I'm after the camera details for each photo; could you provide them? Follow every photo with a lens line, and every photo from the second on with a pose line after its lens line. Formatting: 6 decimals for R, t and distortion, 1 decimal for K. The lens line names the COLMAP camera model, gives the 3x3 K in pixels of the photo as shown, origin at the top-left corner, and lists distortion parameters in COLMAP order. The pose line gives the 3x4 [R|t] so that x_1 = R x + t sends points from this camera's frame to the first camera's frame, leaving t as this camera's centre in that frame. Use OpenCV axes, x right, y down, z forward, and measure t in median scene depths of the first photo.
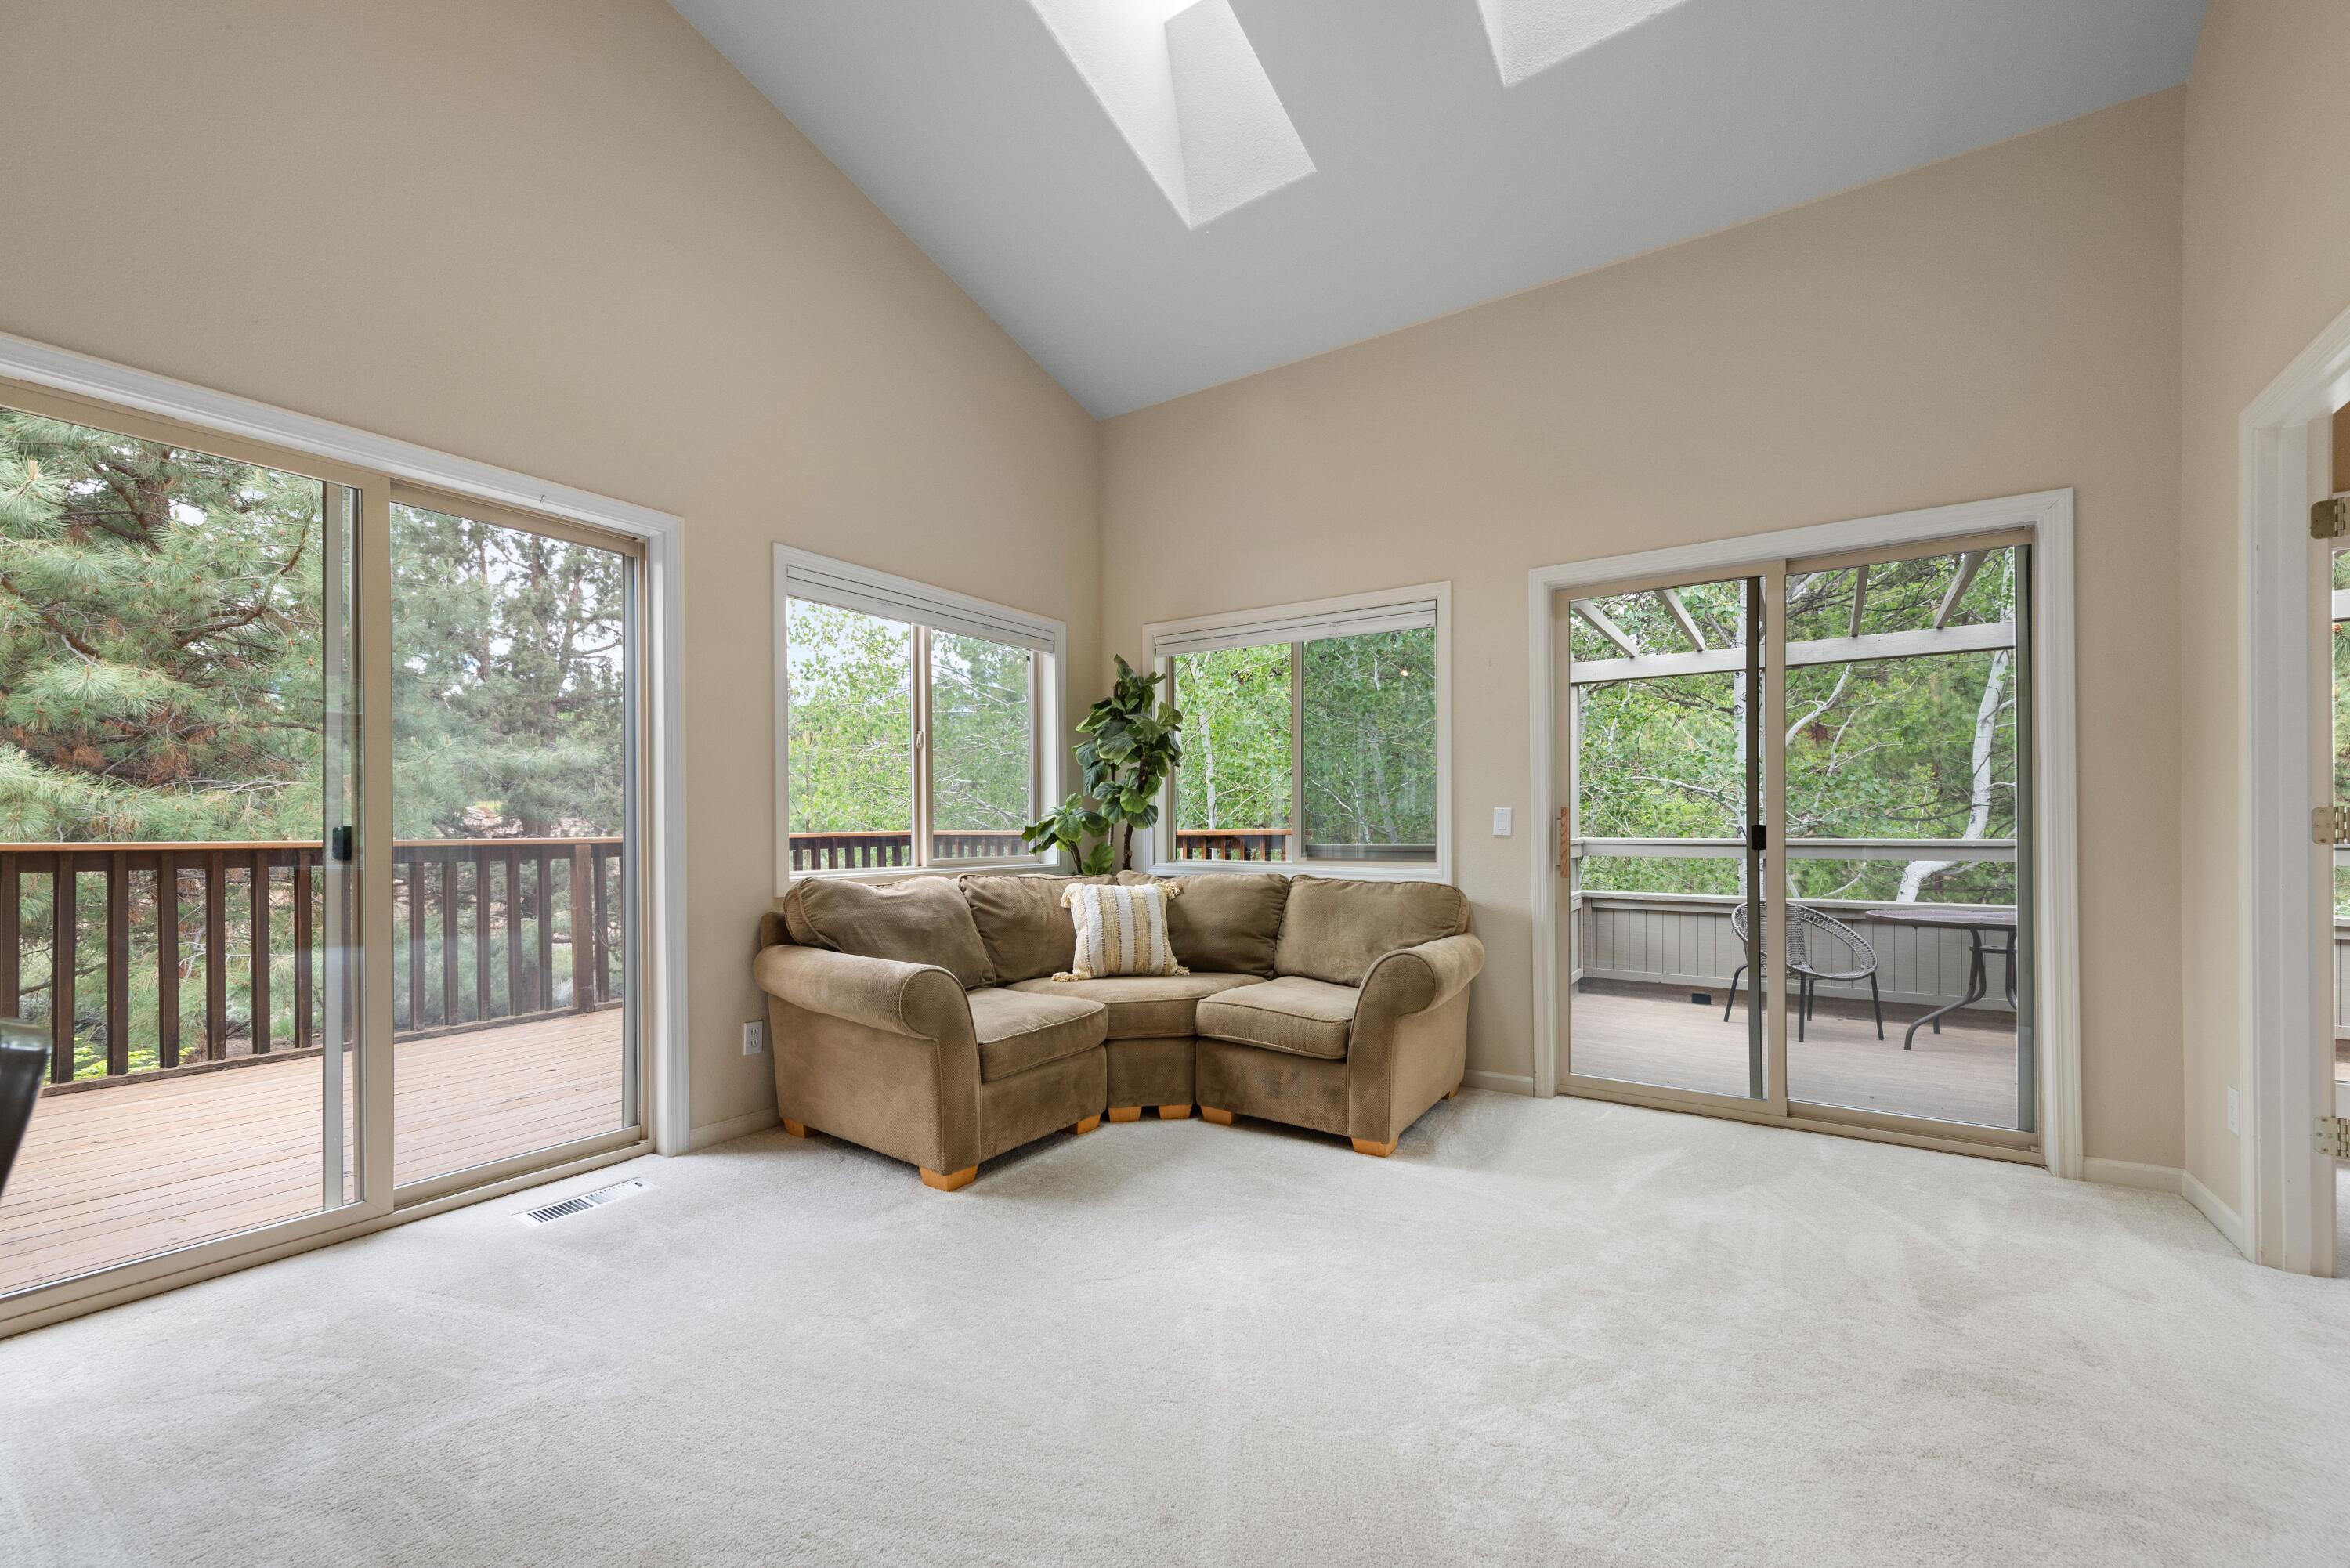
lens RADIAL K [[938.6, 0, 1184.7], [0, 938.6, 831.0], [0, 0, 1]] dist [0.012783, -0.000323]
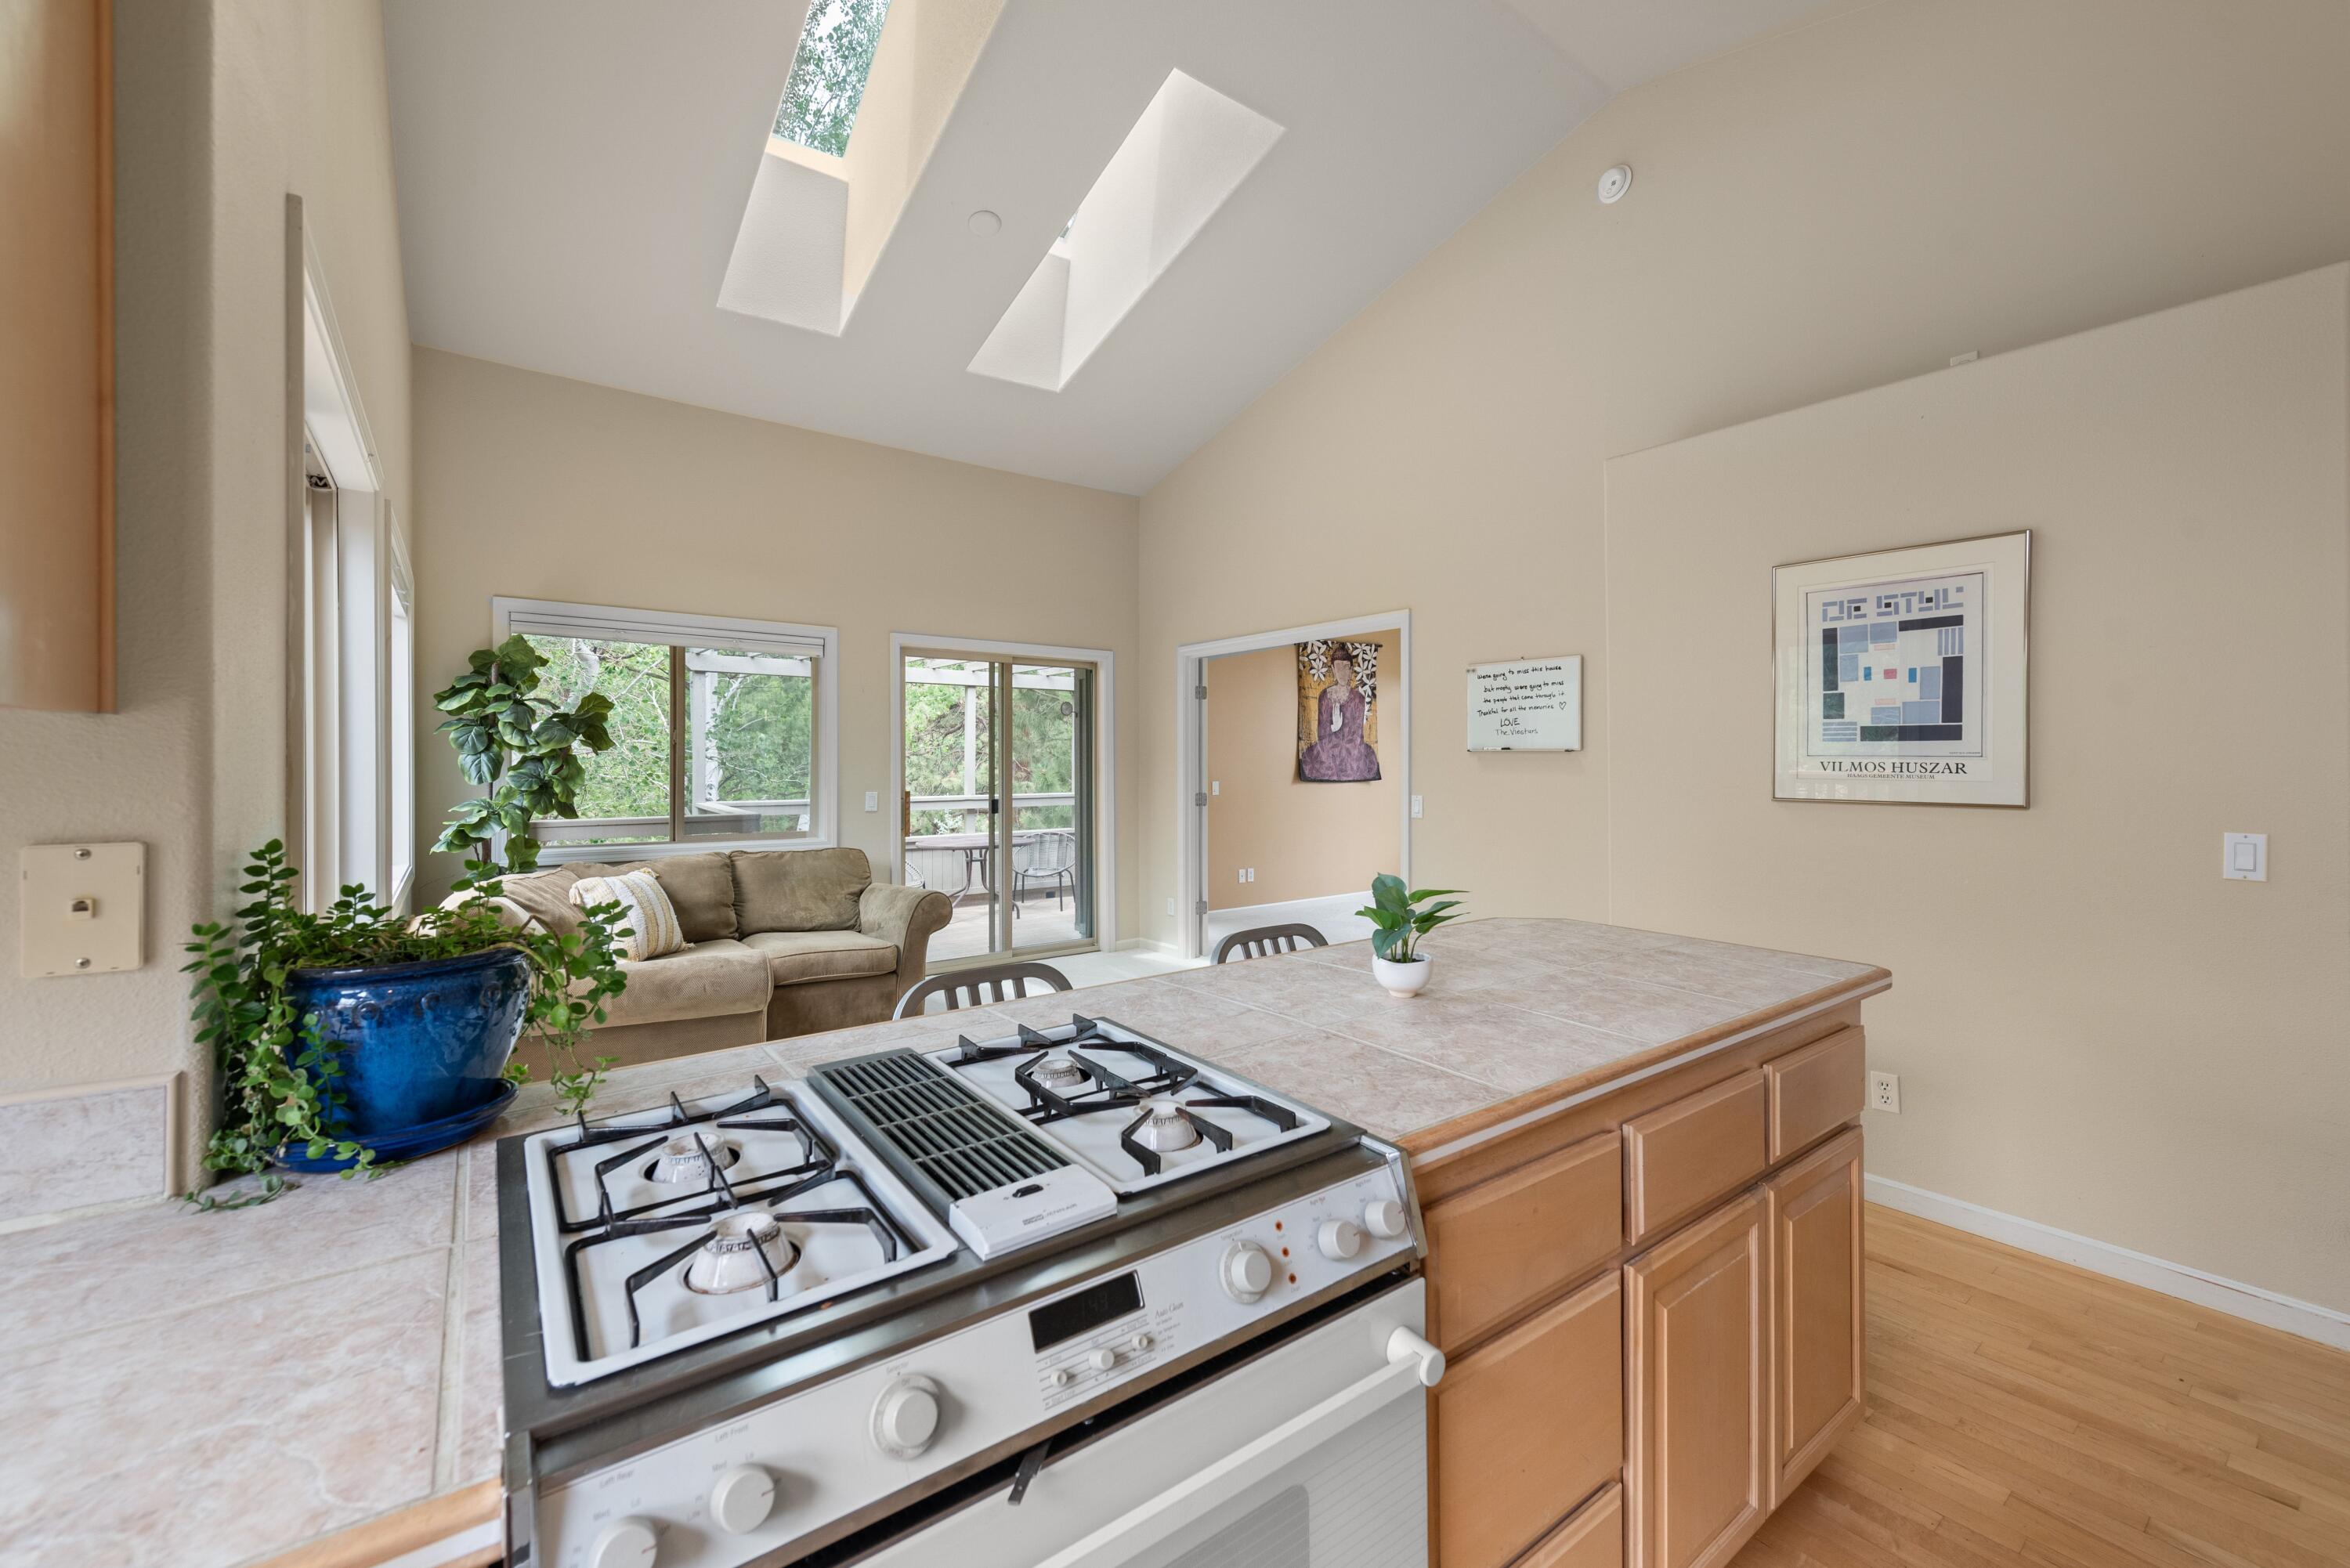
lens RADIAL K [[938.6, 0, 1186.0], [0, 938.6, 764.5], [0, 0, 1]] dist [0.012783, -0.000323]
pose [[0.326470, 0.000994, 0.945207, -0.871337], [0.005220, 0.999982, -0.002854, -0.060465], [-0.945193, 0.005866, 0.326459, 0.067759]]
